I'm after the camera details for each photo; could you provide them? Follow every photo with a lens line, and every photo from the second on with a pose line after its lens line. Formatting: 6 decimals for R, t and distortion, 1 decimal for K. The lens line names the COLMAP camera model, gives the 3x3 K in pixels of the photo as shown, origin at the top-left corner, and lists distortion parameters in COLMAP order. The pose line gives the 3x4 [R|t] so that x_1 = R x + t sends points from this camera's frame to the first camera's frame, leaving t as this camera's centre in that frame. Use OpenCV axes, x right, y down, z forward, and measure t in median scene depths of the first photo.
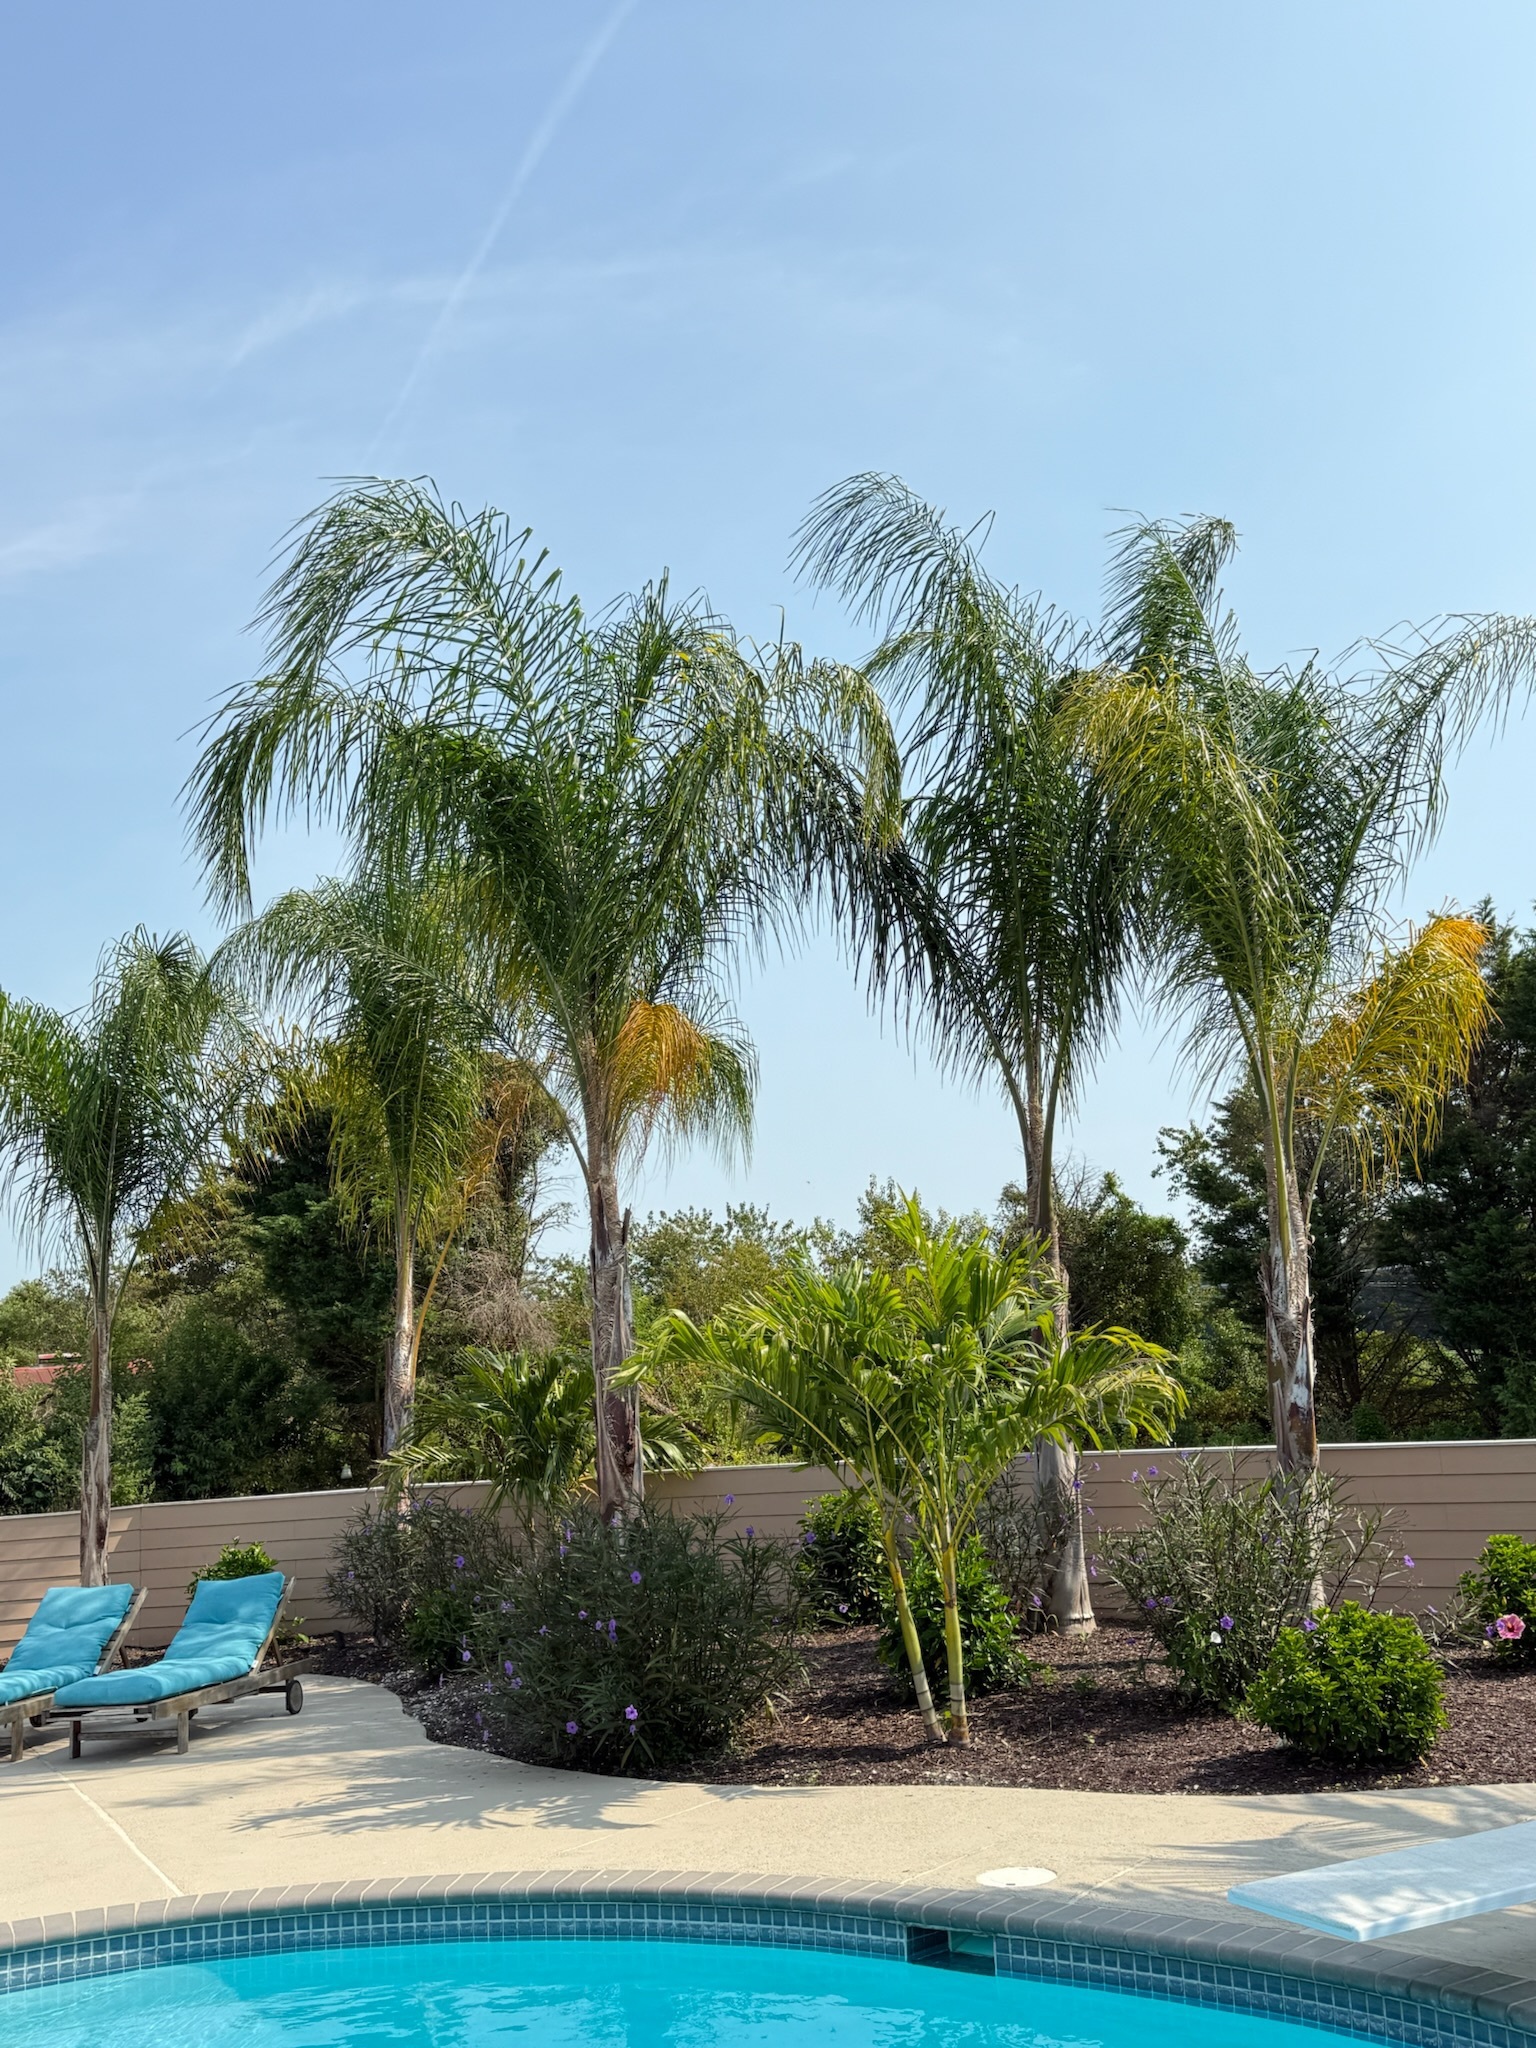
lens RADIAL K [[1888.6, 0, 768.0], [0, 1888.6, 1024.0], [0, 0, 1]] dist [0.007920, -0.051196]
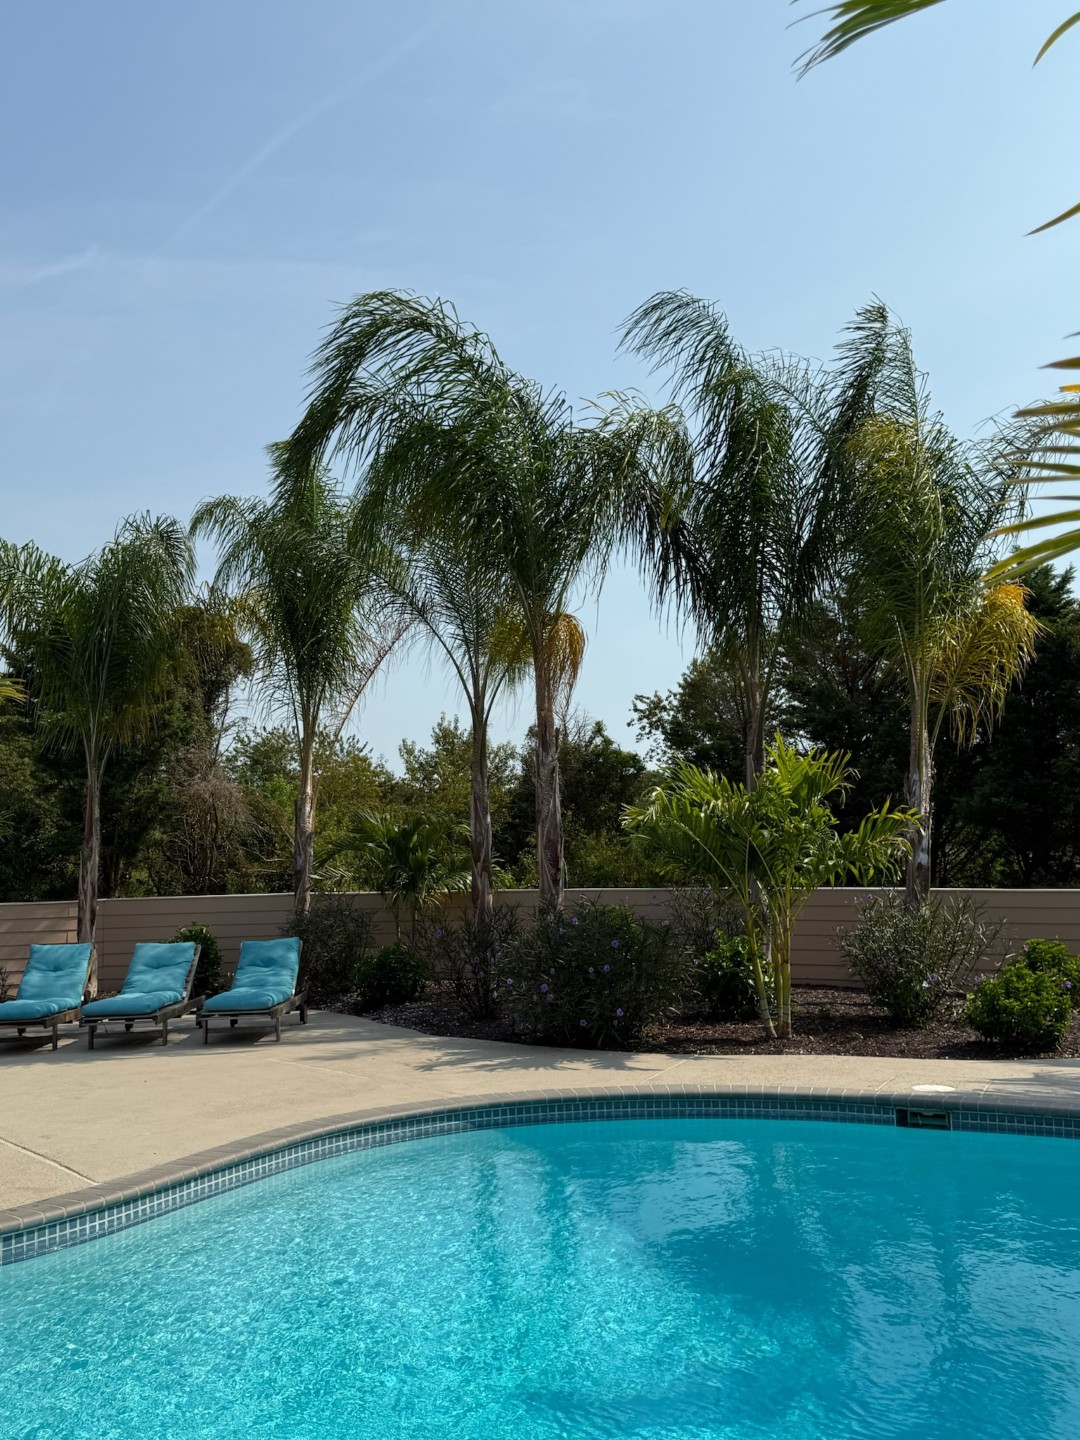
lens RADIAL K [[1290.3, 0, 540.0], [0, 1290.3, 720.0], [0, 0, 1]] dist [0.002311, -0.008140]
pose [[0.983993, 0.065358, 0.165787, -0.274757], [-0.079056, 0.993860, 0.077413, 0.004718], [-0.159710, -0.089280, 0.983118, -0.107659]]
